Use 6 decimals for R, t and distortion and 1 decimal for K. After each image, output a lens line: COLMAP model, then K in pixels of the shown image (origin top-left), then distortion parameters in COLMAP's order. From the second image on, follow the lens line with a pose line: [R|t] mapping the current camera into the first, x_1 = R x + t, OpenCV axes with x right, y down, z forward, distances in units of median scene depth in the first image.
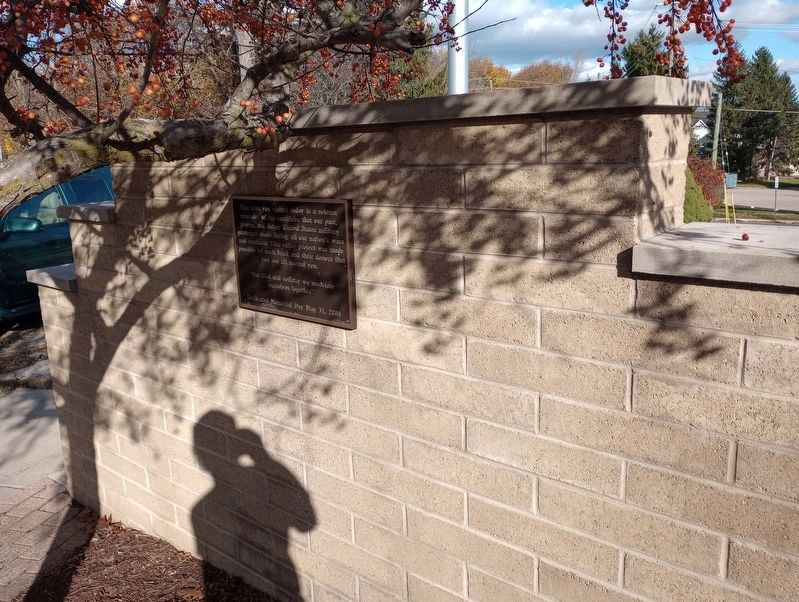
lens RADIAL K [[669.5, 0, 399.5], [0, 669.5, 301.0], [0, 0, 1]] dist [0.061373, -0.086300]
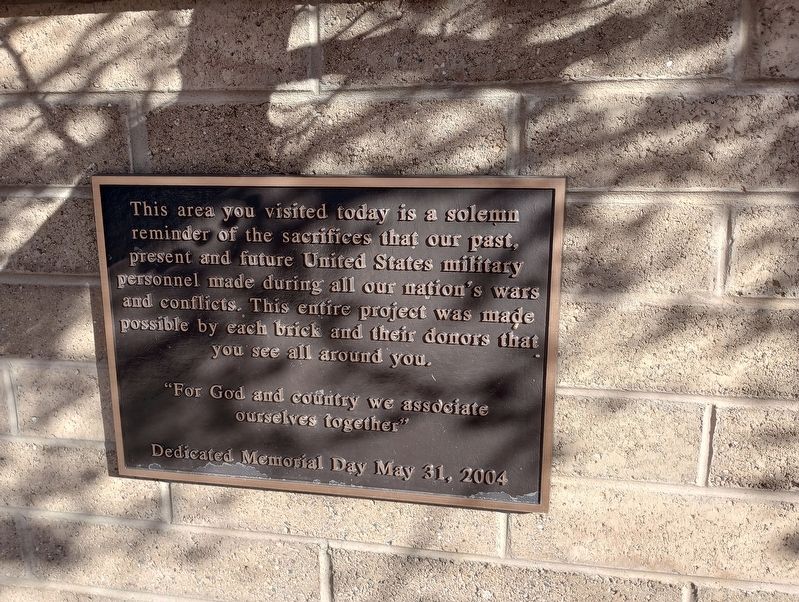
lens RADIAL K [[669.5, 0, 399.5], [0, 669.5, 301.0], [0, 0, 1]] dist [0.061373, -0.086300]
pose [[0.870187, -0.074117, 0.487115, -0.312791], [0.084608, 0.996414, 0.000464, -0.084297], [-0.485402, 0.040810, 0.873338, 0.668488]]
